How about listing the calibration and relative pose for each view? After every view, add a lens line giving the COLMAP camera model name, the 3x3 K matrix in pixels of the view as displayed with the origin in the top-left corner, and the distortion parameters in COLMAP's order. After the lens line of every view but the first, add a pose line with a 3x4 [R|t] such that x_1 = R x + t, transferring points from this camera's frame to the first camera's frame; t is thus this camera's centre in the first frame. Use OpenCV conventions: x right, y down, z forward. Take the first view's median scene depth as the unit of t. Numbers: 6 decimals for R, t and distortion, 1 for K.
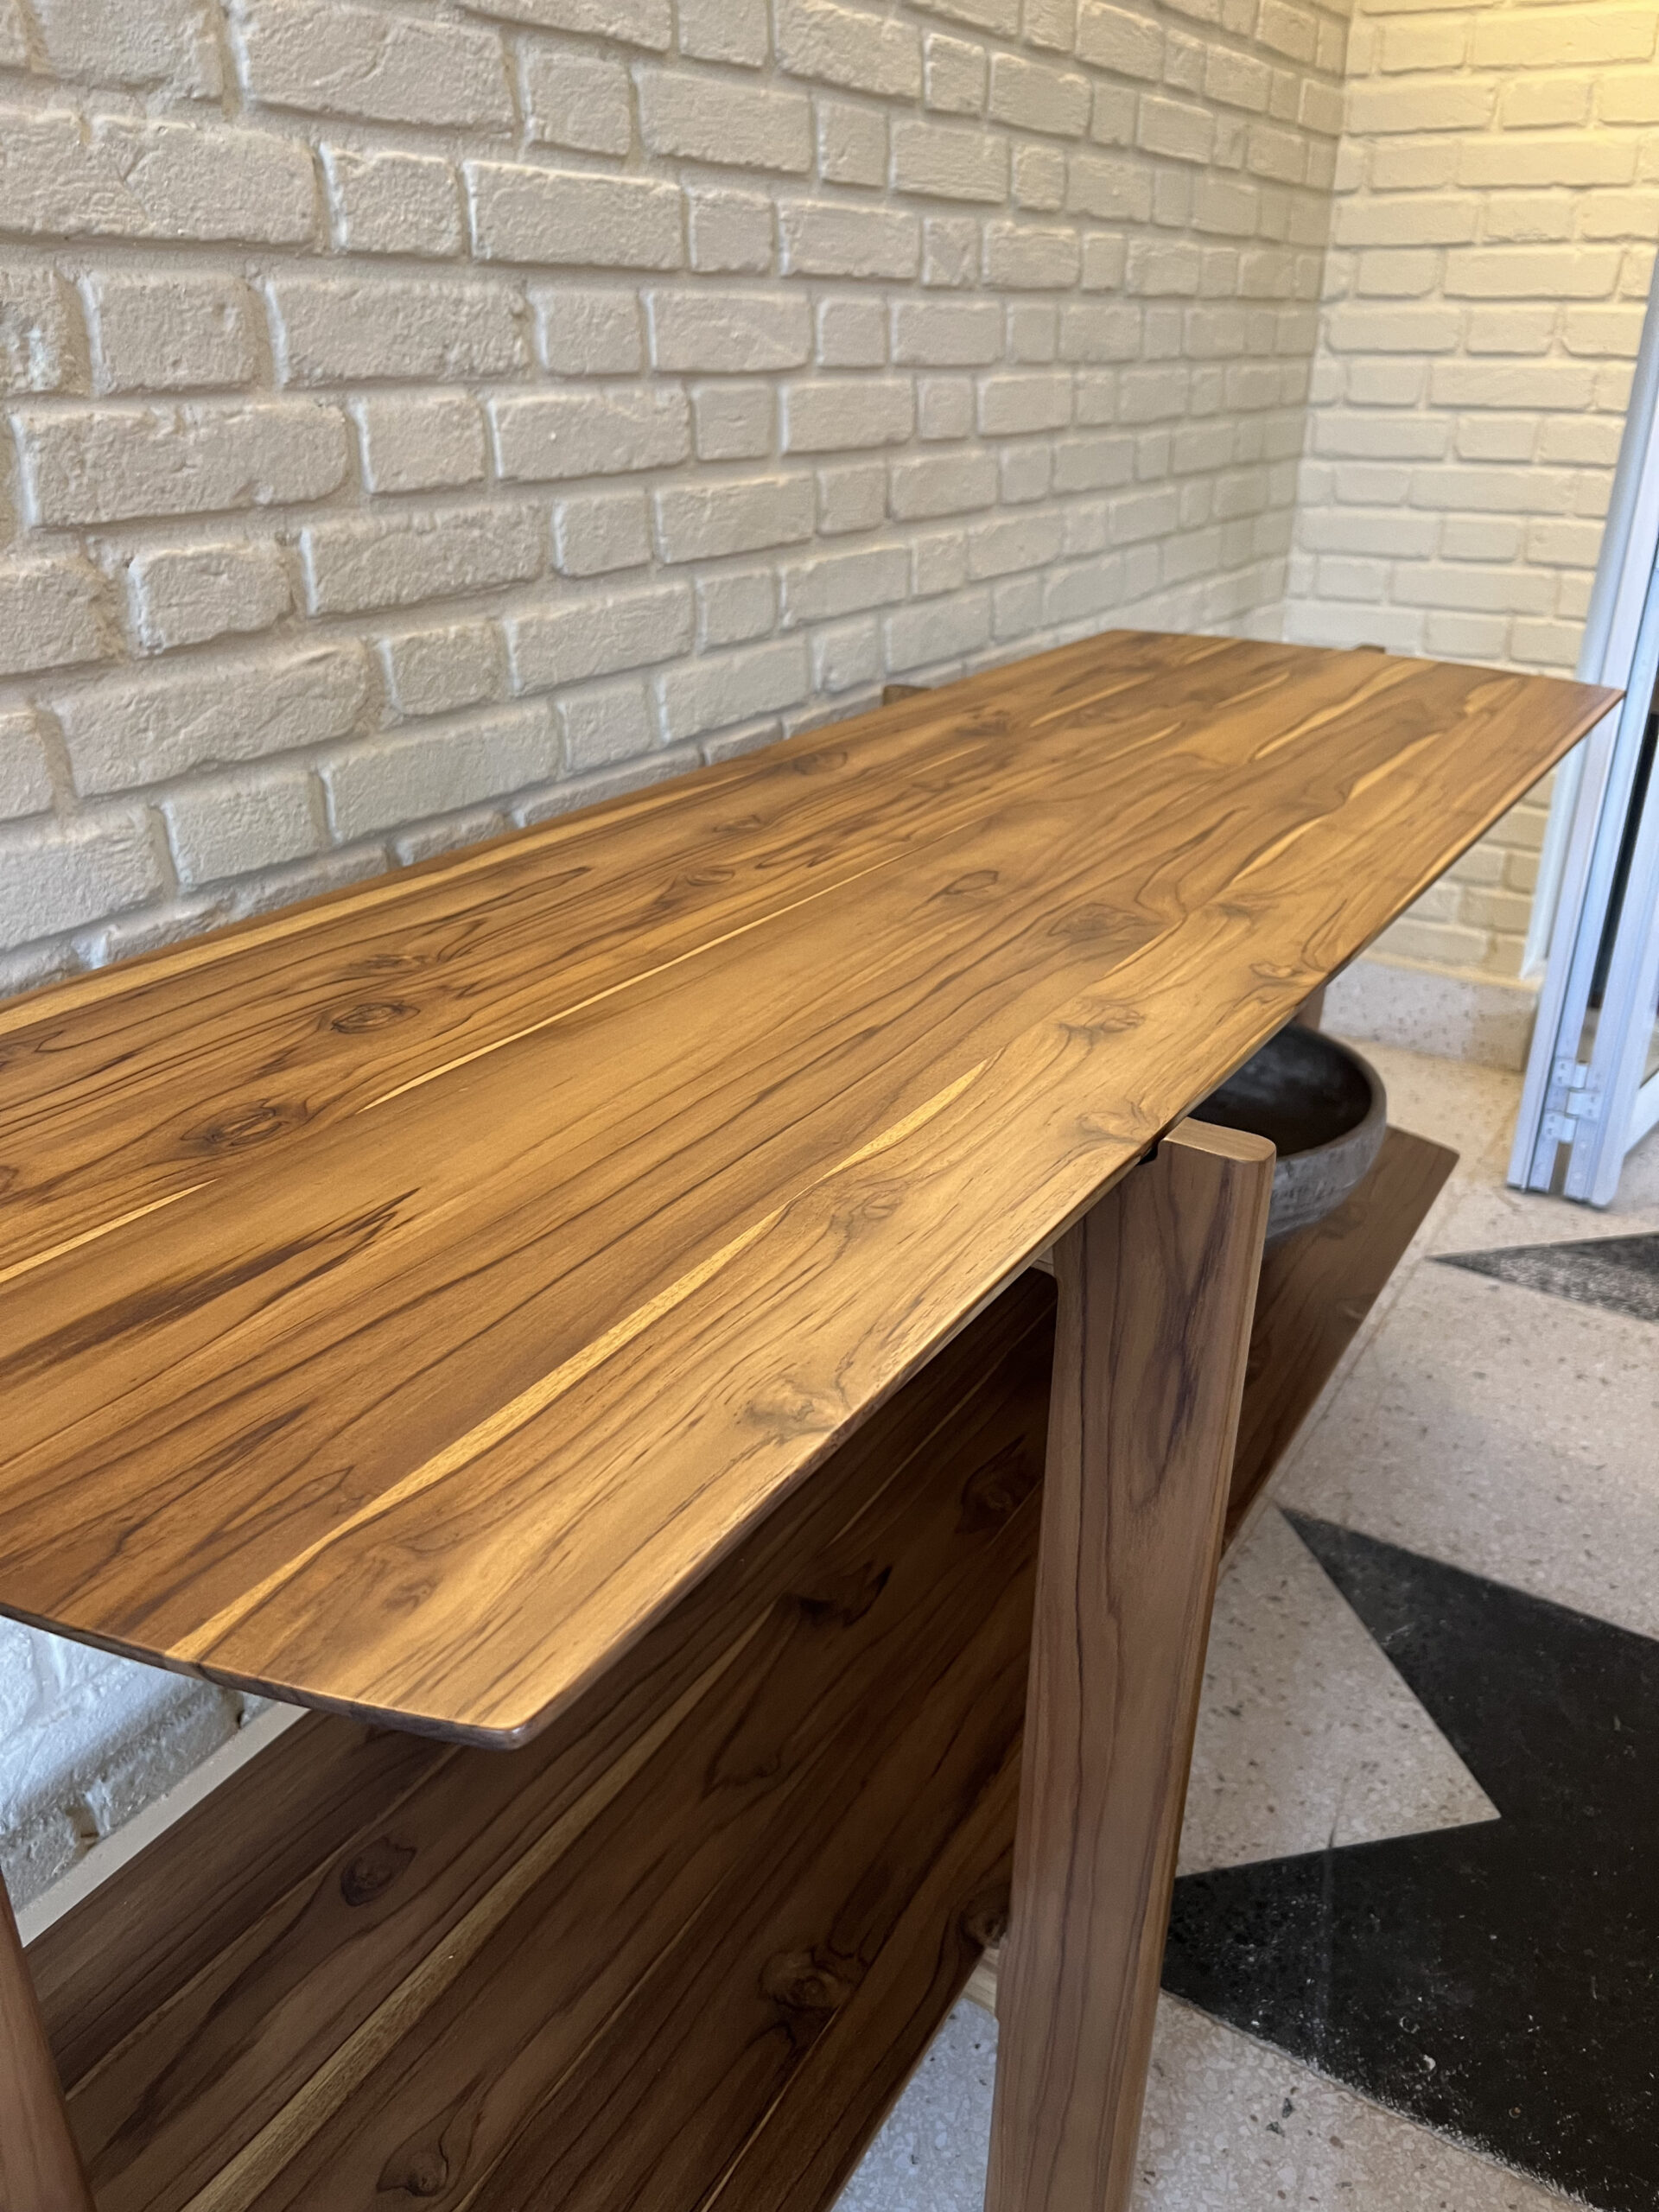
lens RADIAL K [[1669.8, 0, 825.2], [0, 1669.8, 1110.4], [0, 0, 1]] dist [0.001944, -0.006433]
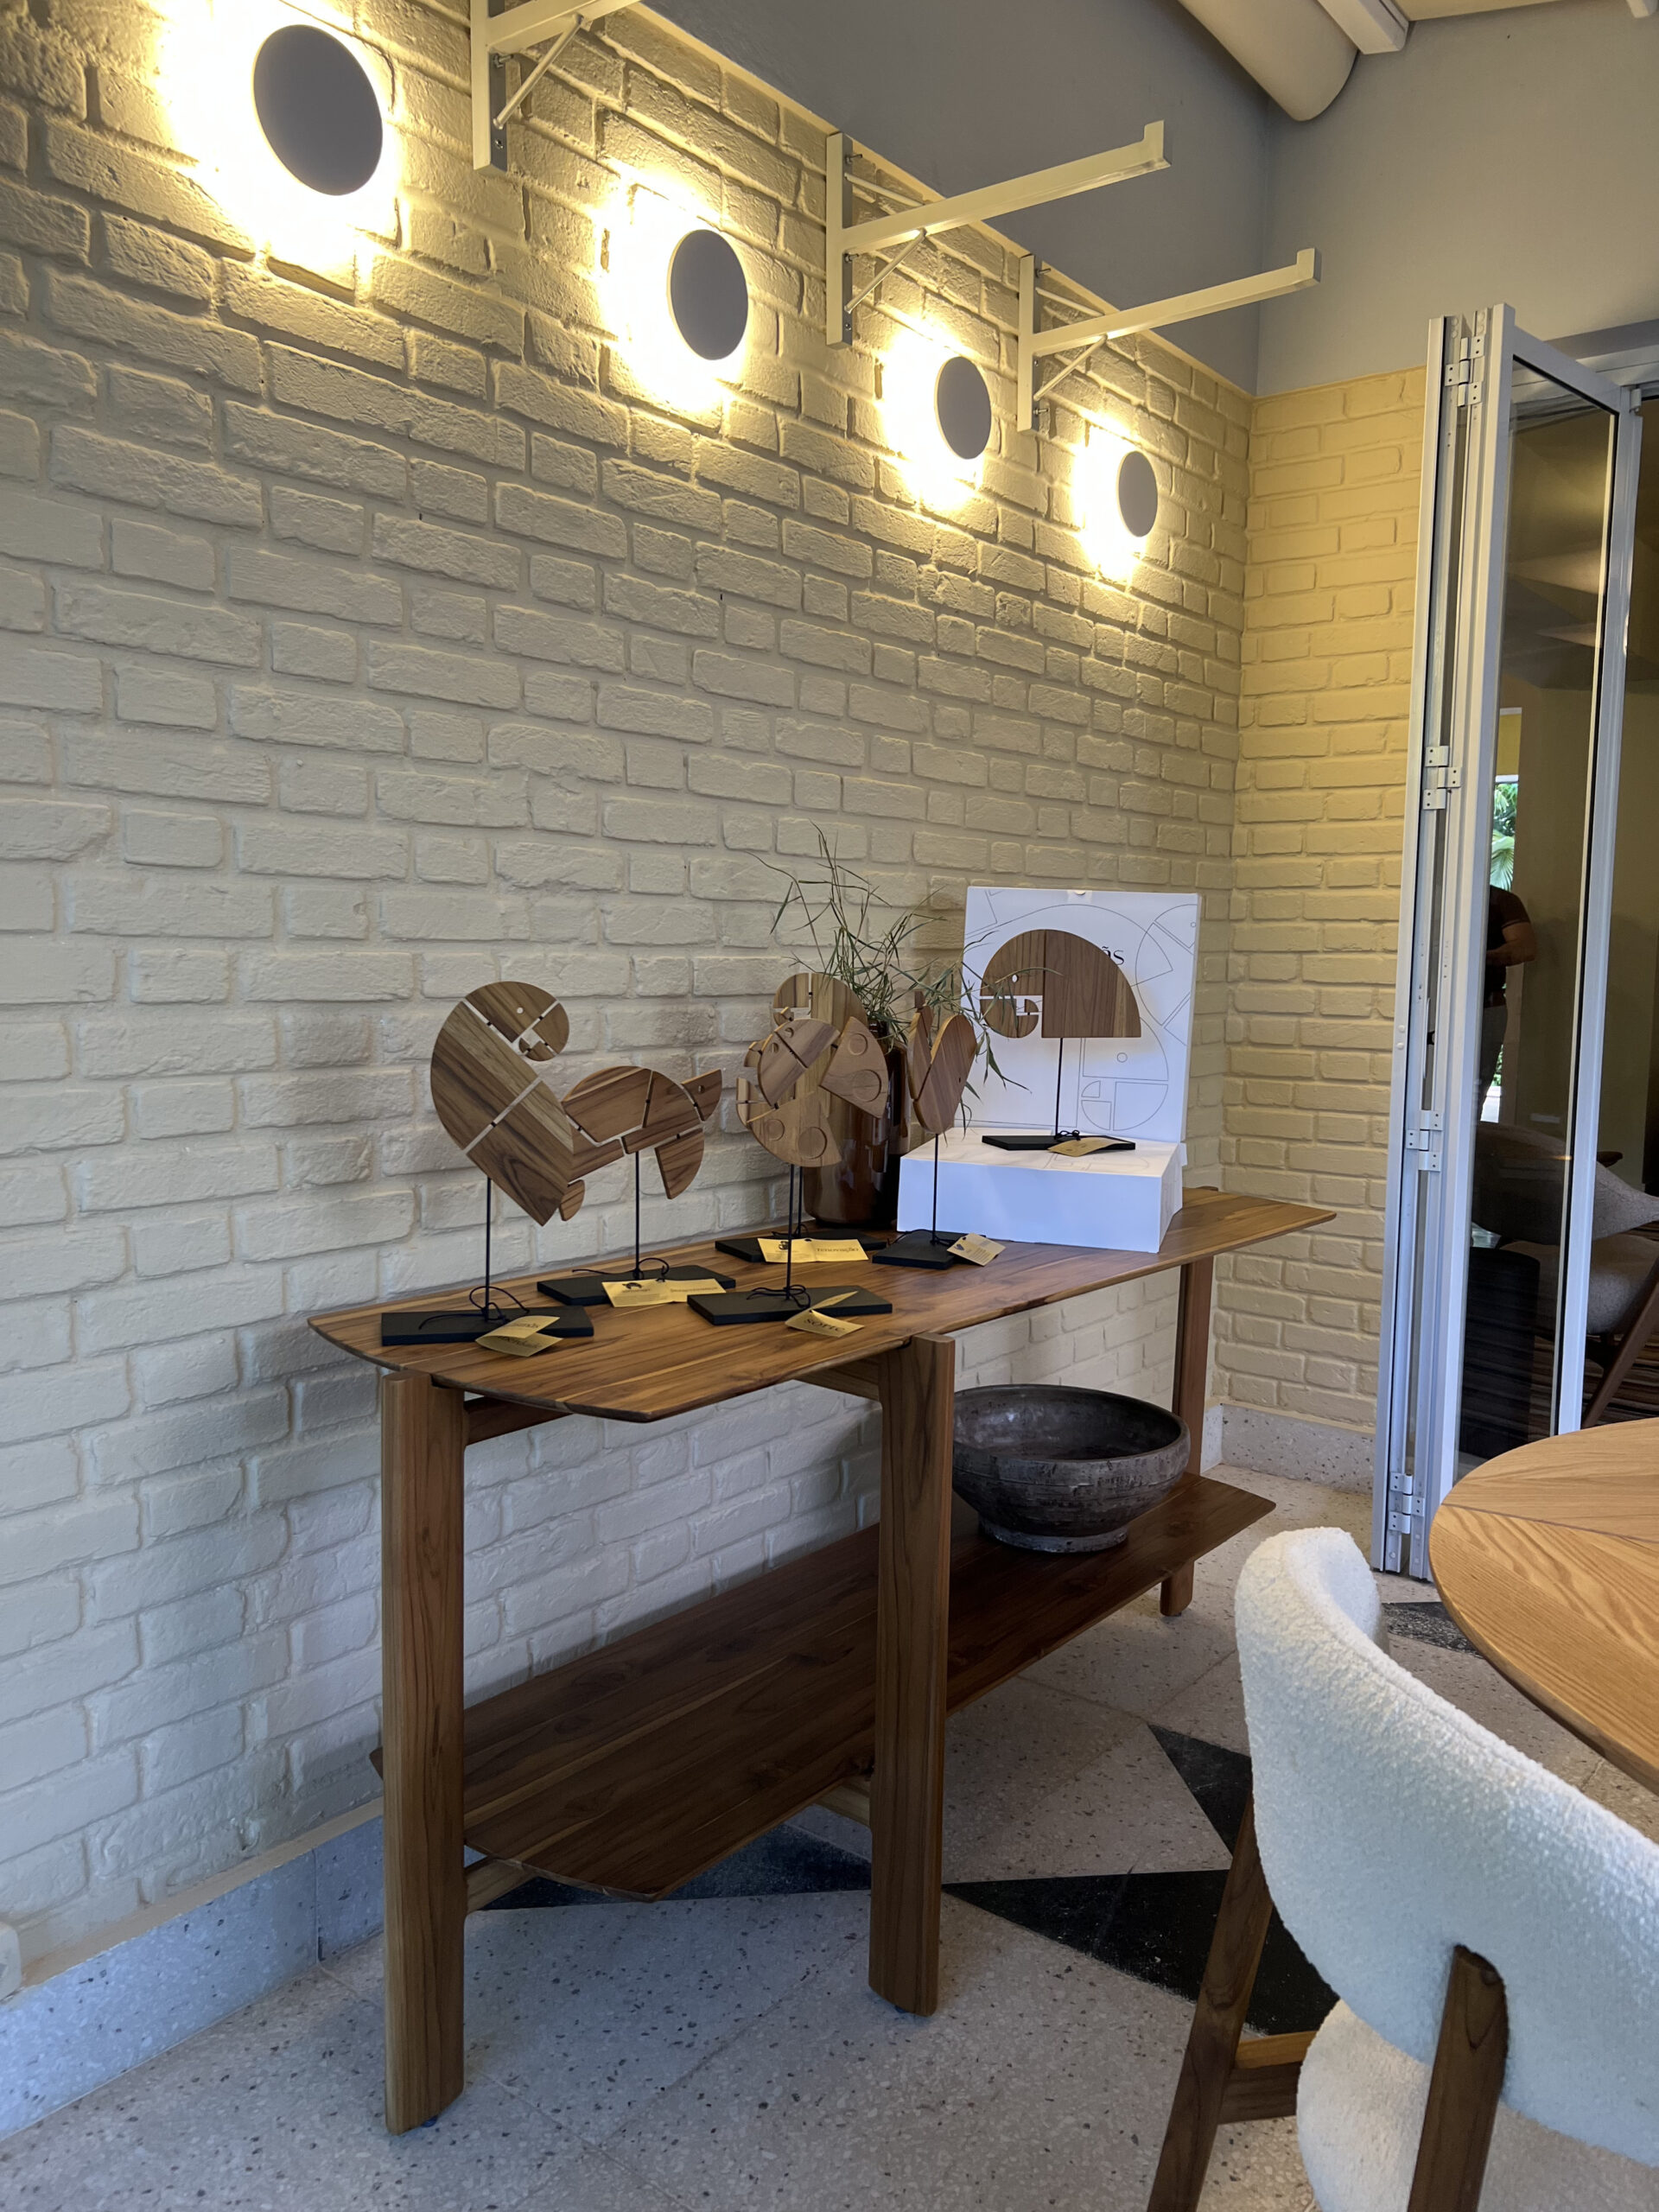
lens RADIAL K [[1669.8, 0, 832.0], [0, 1669.8, 1106.3], [0, 0, 1]] dist [0.001944, -0.006433]
pose [[0.994811, 0.019445, -0.099861, 0.108651], [-0.051461, 0.942908, -0.329054, 0.192566], [0.087762, 0.332486, 0.939016, -0.562473]]
